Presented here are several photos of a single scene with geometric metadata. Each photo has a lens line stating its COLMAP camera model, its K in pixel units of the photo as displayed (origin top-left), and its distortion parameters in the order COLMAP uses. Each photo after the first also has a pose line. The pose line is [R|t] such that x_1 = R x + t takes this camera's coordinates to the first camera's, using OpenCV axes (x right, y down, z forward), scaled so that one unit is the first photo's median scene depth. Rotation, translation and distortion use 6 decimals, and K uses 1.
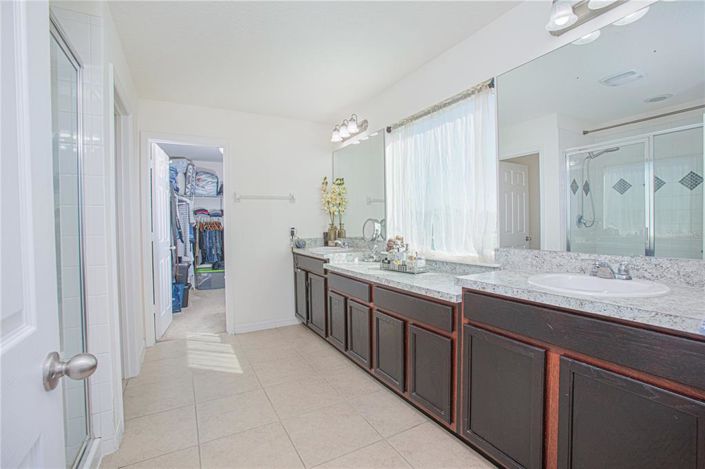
lens RADIAL K [[331.2, 0, 352.5], [0, 331.2, 234.5], [0, 0, 1]] dist [-0.003316, -0.000434]
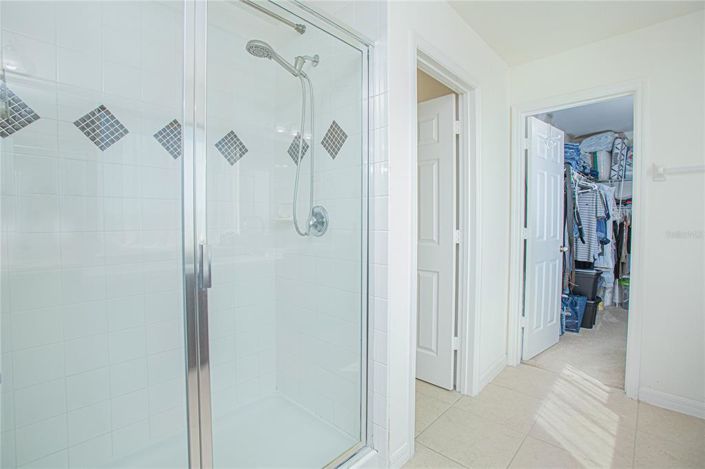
lens RADIAL K [[331.2, 0, 352.5], [0, 331.2, 234.5], [0, 0, 1]] dist [-0.003316, -0.000434]
pose [[0.336358, 0.044091, -0.940702, 0.020738], [-0.029133, 0.998912, 0.036403, -0.008469], [0.941284, 0.015161, 0.337276, 0.301940]]
